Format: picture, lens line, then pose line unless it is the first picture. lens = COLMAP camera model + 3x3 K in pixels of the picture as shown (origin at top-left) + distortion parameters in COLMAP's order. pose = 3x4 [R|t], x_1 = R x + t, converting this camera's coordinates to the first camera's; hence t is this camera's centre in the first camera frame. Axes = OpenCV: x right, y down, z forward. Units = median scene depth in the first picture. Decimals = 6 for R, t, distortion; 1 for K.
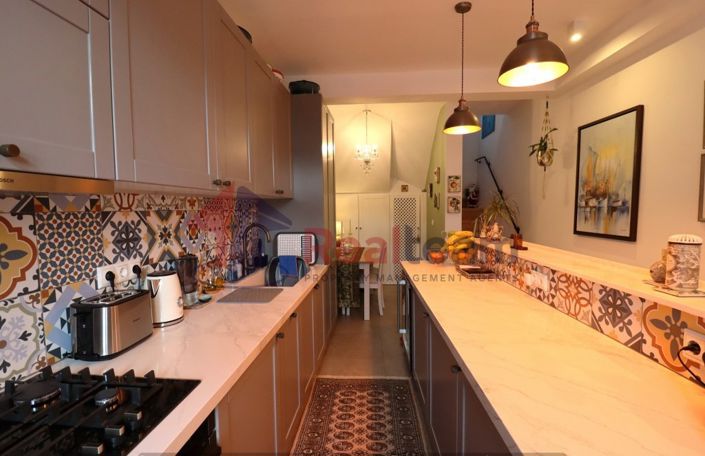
lens RADIAL K [[326.8, 0, 351.6], [0, 326.8, 227.4], [0, 0, 1]] dist [-0.012558, -0.004680]
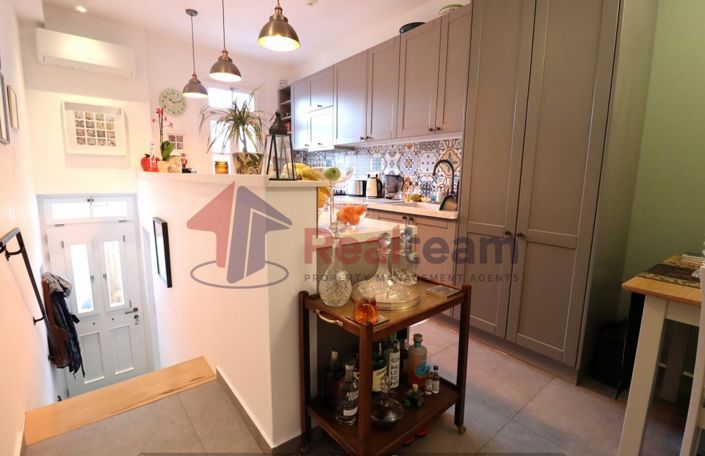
lens RADIAL K [[326.8, 0, 353.1], [0, 326.8, 225.7], [0, 0, 1]] dist [-0.012558, -0.004680]
pose [[-0.738677, 0.100388, -0.666542, 0.949953], [-0.050259, 0.977893, 0.202978, -0.000681], [0.672183, 0.183435, -0.717302, 2.125495]]
